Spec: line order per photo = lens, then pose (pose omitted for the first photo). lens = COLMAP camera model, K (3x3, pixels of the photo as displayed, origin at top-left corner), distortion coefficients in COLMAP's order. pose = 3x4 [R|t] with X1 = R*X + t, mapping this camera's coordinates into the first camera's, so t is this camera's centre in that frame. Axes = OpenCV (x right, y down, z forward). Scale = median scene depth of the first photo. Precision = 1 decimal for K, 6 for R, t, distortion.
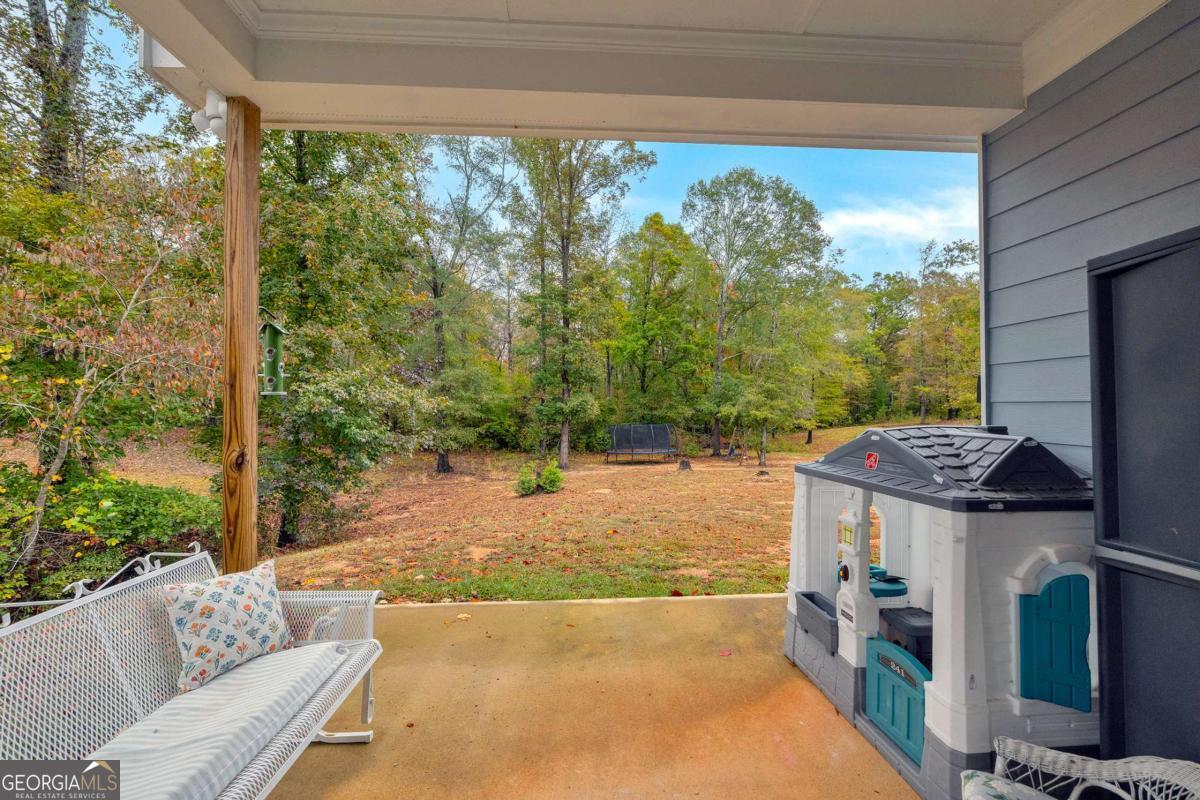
lens RADIAL K [[485.5, 0, 594.4], [0, 485.5, 404.2], [0, 0, 1]] dist [-0.003792, 0.000428]
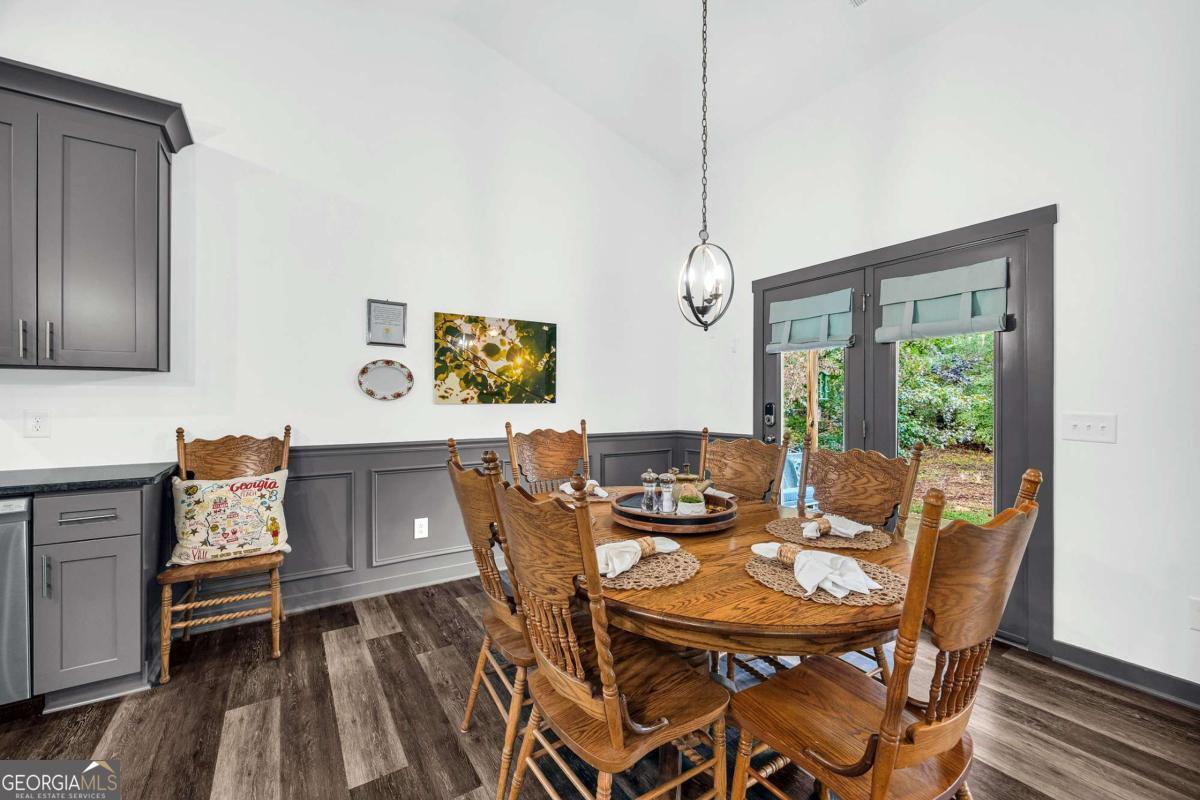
lens RADIAL K [[485.5, 0, 594.0], [0, 485.5, 400.7], [0, 0, 1]] dist [-0.003792, 0.000428]
pose [[0.501529, 0.001243, -0.865140, 0.084880], [0.002161, 0.999994, 0.002689, -0.002976], [0.865138, -0.003218, 0.501523, -0.119263]]
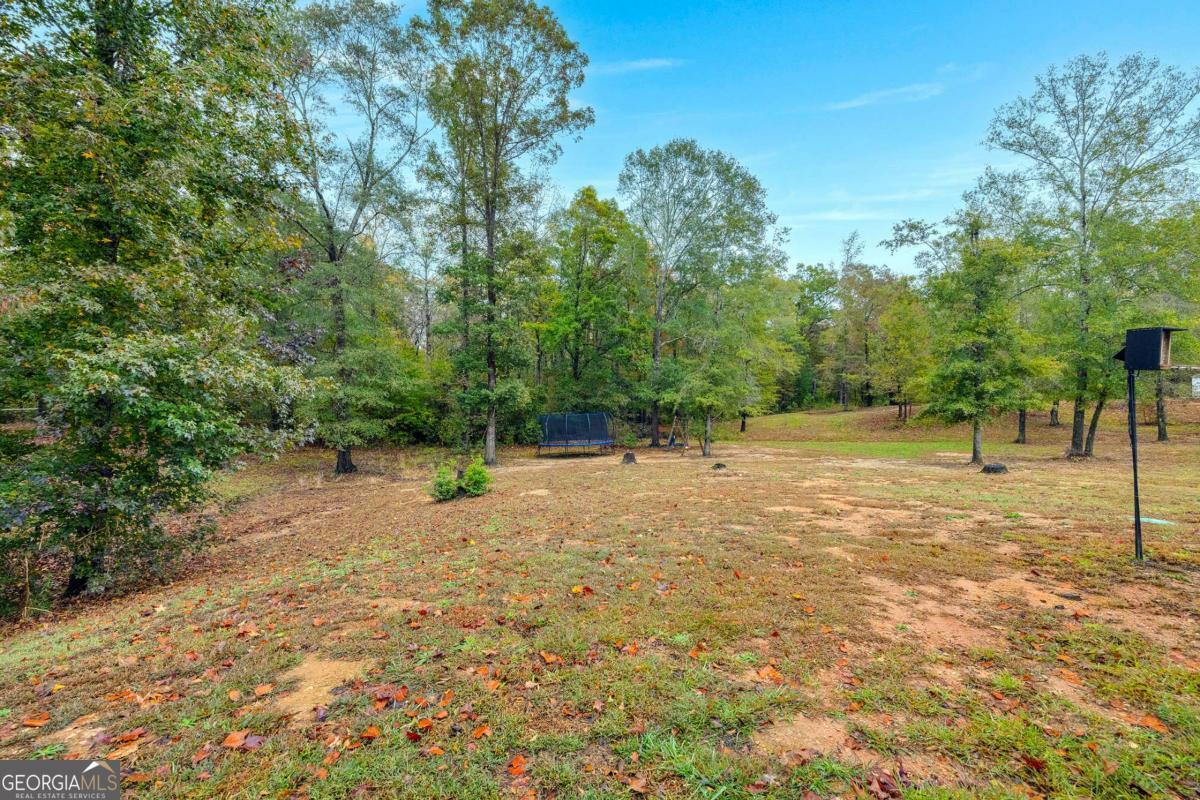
lens RADIAL K [[485.5, 0, 594.5], [0, 485.5, 400.3], [0, 0, 1]] dist [-0.003792, 0.000428]
pose [[0.988432, -0.005080, 0.151582, -0.008540], [0.003234, 0.999918, 0.012420, 0.005962], [-0.151633, -0.011786, 0.988367, 0.097938]]
